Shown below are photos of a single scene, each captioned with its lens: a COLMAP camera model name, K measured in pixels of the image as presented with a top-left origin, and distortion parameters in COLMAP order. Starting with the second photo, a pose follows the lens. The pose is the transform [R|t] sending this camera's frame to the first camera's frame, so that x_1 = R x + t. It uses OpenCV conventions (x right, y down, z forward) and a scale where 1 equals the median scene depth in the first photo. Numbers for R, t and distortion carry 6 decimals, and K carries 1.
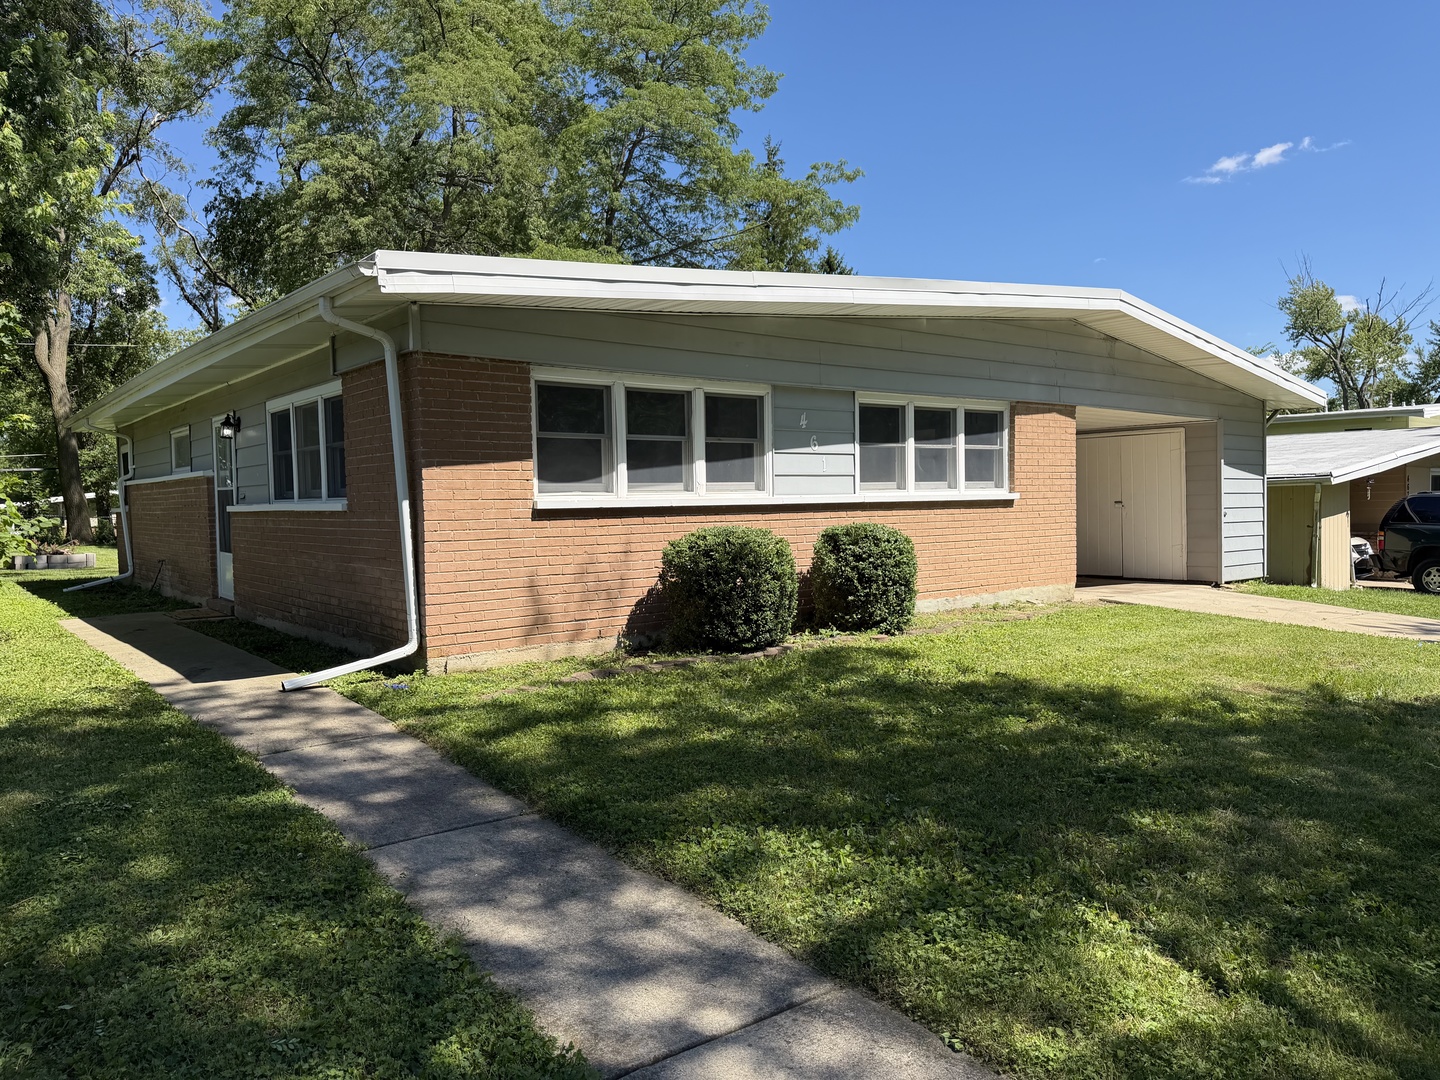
lens RADIAL K [[1003.3, 0, 726.6], [0, 1003.3, 532.8], [0, 0, 1]] dist [0.099955, -0.130604]
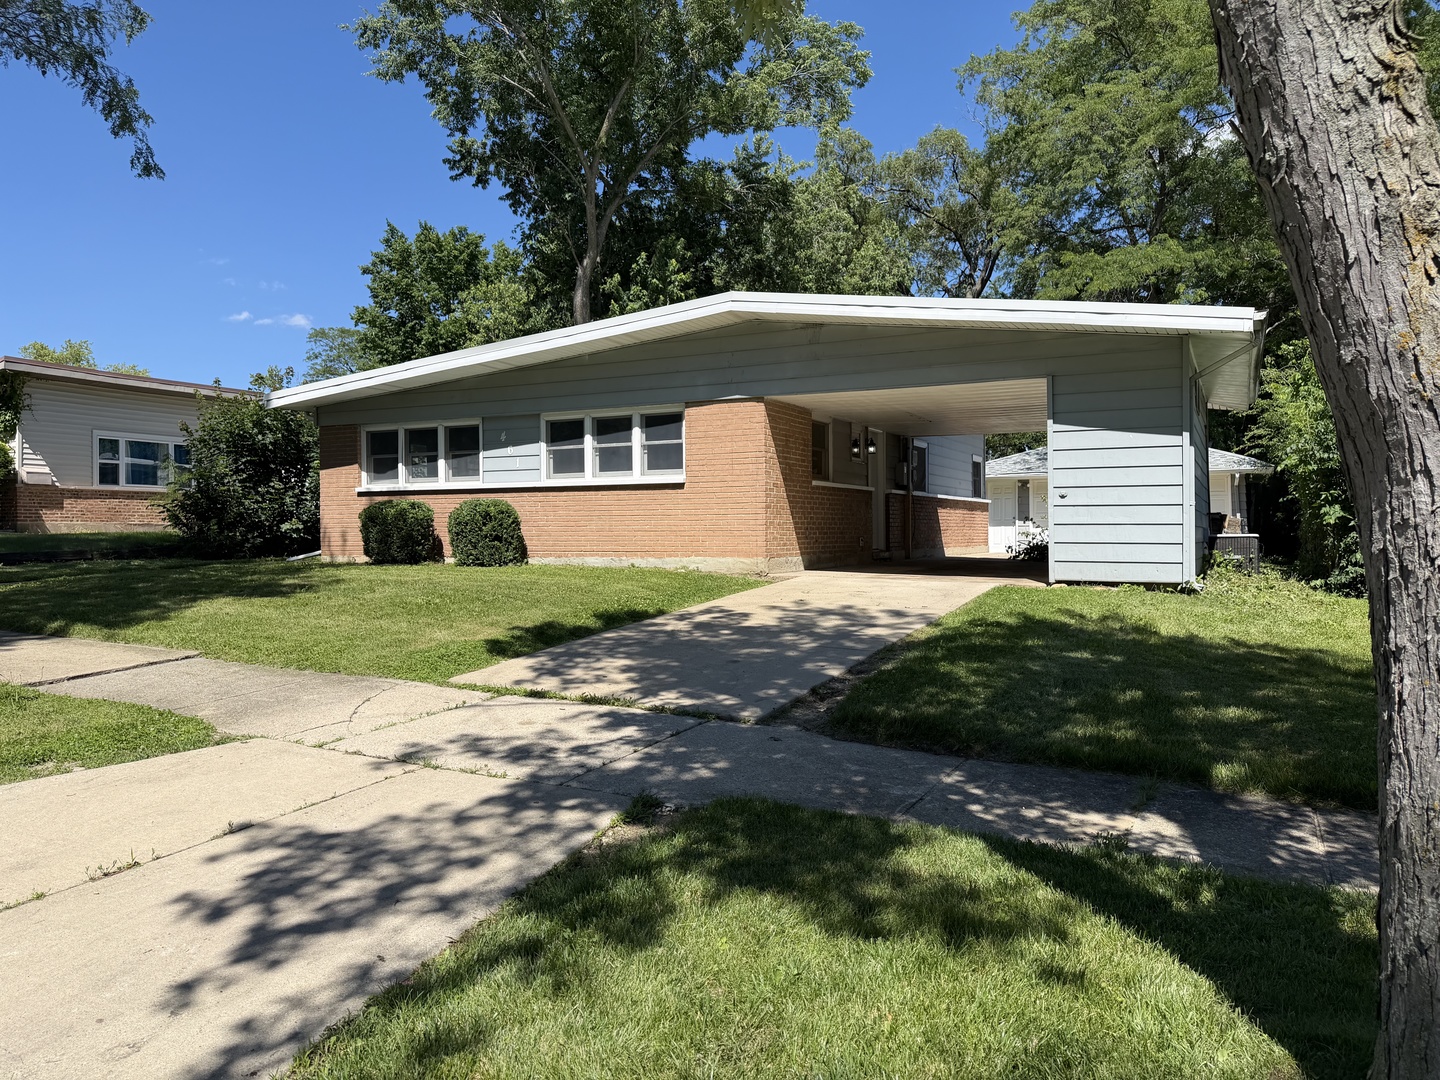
lens RADIAL K [[1003.3, 0, 726.6], [0, 1003.3, 532.8], [0, 0, 1]] dist [0.099955, -0.130604]
pose [[0.419366, 0.014510, -0.907701, 1.462989], [-0.032961, 0.999456, 0.000748, 0.025252], [0.907219, 0.029605, 0.419616, 0.568102]]
